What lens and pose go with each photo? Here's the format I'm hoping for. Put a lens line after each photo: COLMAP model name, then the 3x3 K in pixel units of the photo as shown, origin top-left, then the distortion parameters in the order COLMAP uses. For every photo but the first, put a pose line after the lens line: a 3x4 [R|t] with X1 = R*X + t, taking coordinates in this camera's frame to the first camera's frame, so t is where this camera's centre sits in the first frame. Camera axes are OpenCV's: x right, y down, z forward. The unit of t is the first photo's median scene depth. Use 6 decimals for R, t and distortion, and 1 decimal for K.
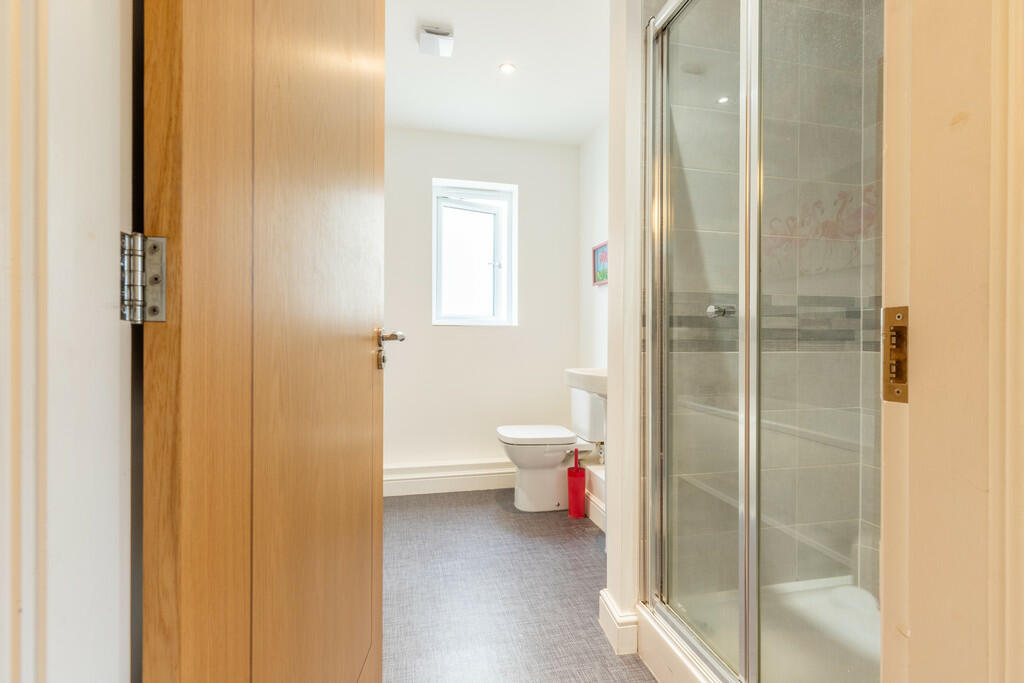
lens RADIAL K [[472.2, 0, 513.3], [0, 472.2, 342.3], [0, 0, 1]] dist [0.000713, -0.000288]
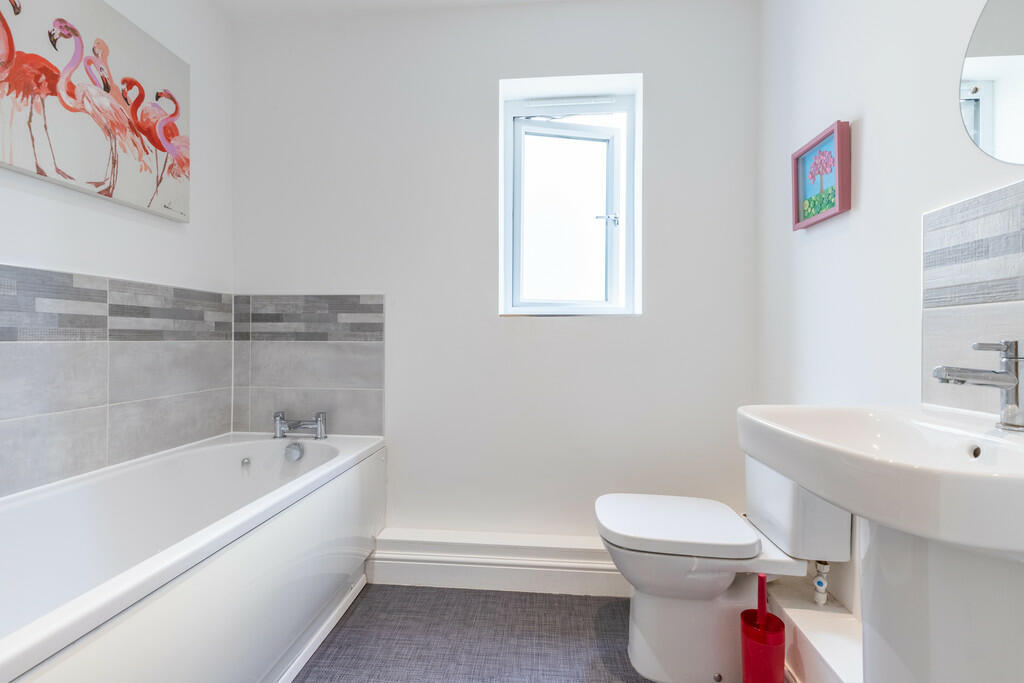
lens RADIAL K [[472.2, 0, 504.6], [0, 472.2, 344.7], [0, 0, 1]] dist [0.000713, -0.000288]
pose [[0.949168, -0.000834, -0.314769, 0.035274], [0.002750, 0.999980, 0.005645, -0.000666], [0.314758, -0.006224, 0.949152, 0.430983]]
